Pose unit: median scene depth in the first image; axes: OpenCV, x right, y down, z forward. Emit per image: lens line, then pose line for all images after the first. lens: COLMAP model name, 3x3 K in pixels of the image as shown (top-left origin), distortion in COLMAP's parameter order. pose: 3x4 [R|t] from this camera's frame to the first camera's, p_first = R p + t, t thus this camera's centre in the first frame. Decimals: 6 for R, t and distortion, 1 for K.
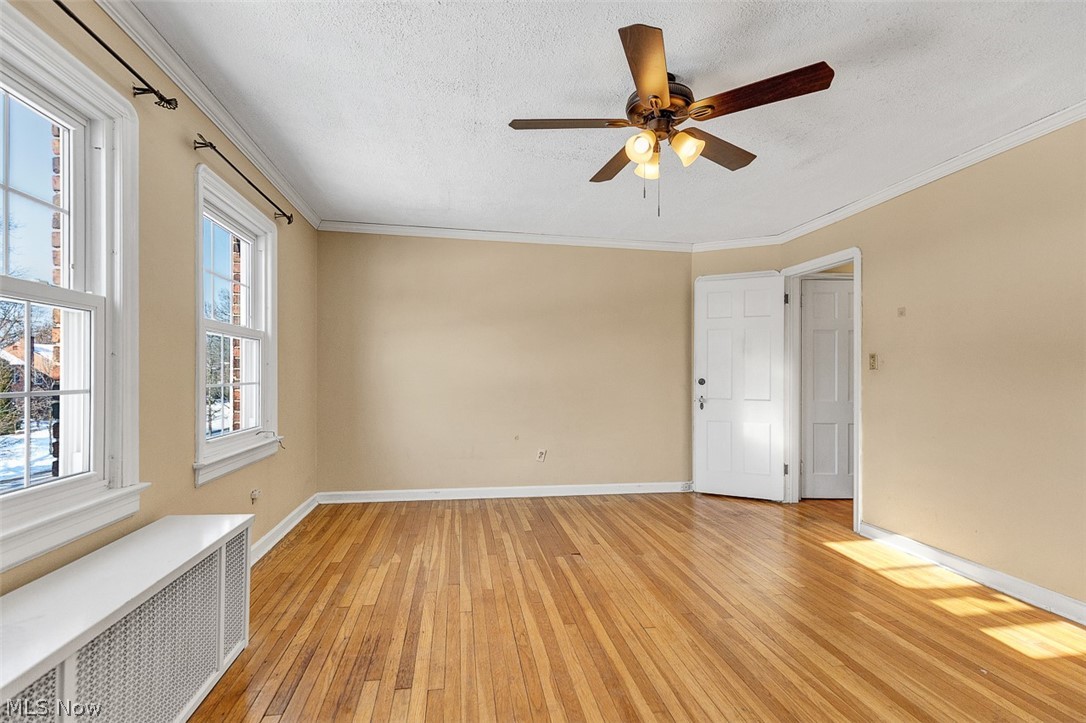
lens RADIAL K [[490.9, 0, 544.1], [0, 490.9, 371.5], [0, 0, 1]] dist [0.010339, -0.003519]
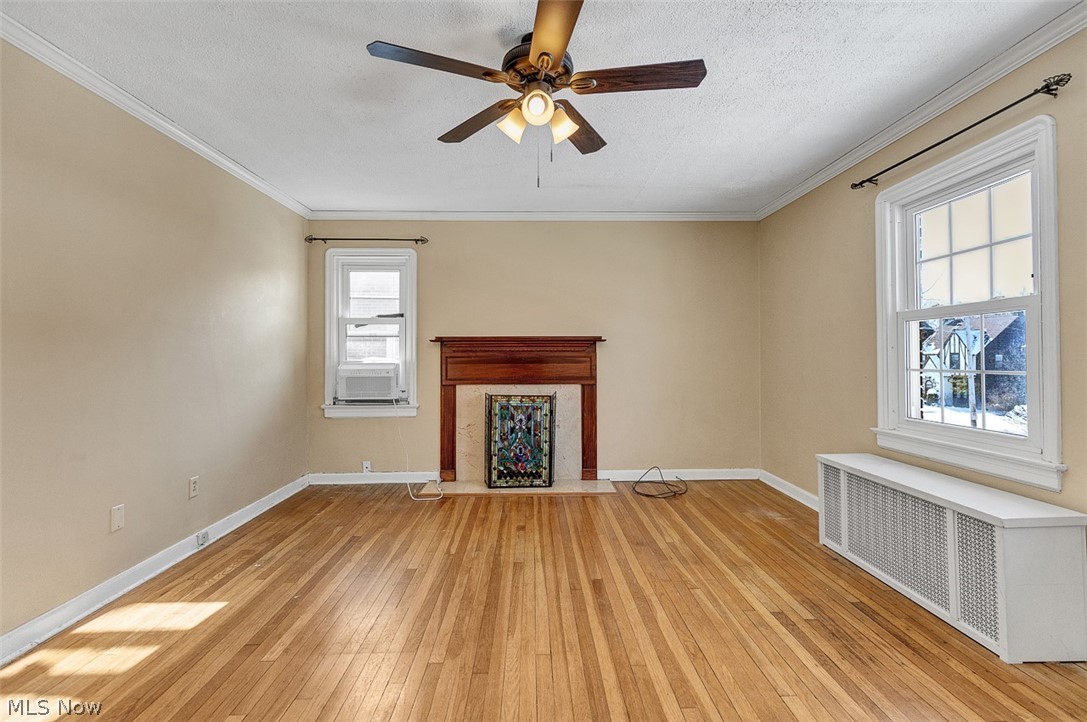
lens RADIAL K [[491.3, 0, 541.1], [0, 491.3, 353.8], [0, 0, 1]] dist [0.010339, -0.003519]
pose [[-0.988043, -0.005514, 0.154078, 0.093366], [-0.007954, 0.999852, -0.015225, 0.014227], [-0.153971, -0.016268, -0.987941, 1.936781]]
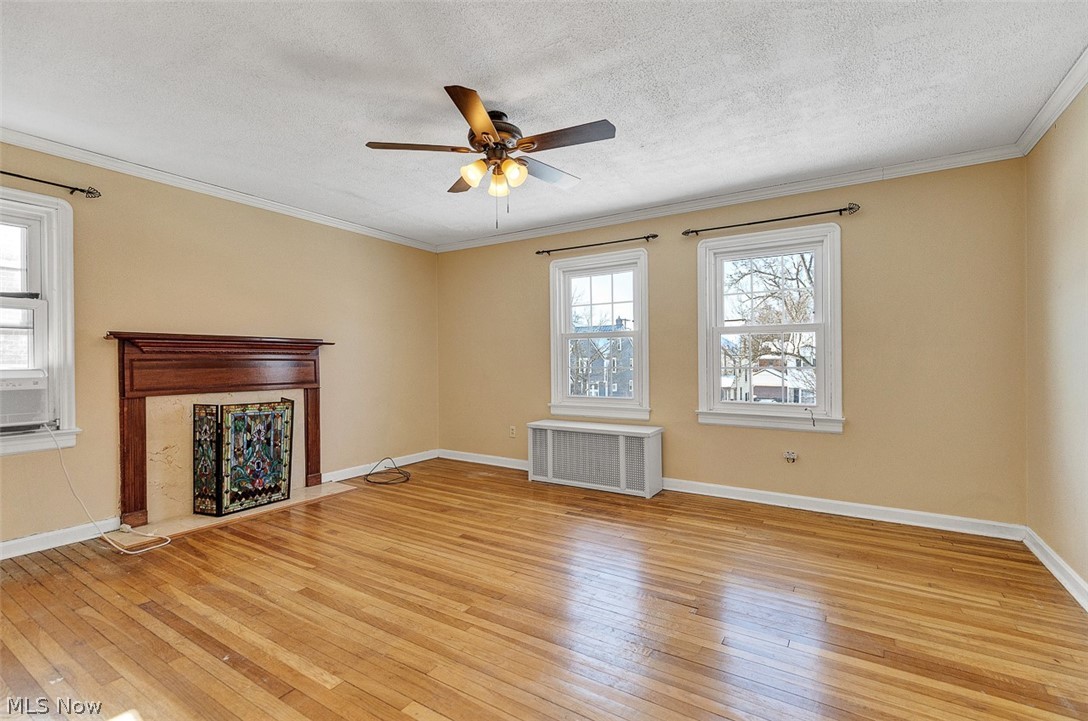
lens RADIAL K [[491.8, 0, 543.7], [0, 491.8, 362.9], [0, 0, 1]] dist [0.010339, -0.003519]
pose [[-0.679080, -0.003899, -0.734053, 1.077689], [0.004609, 0.999944, -0.009575, 0.029658], [0.734049, -0.009885, -0.679024, 1.941476]]
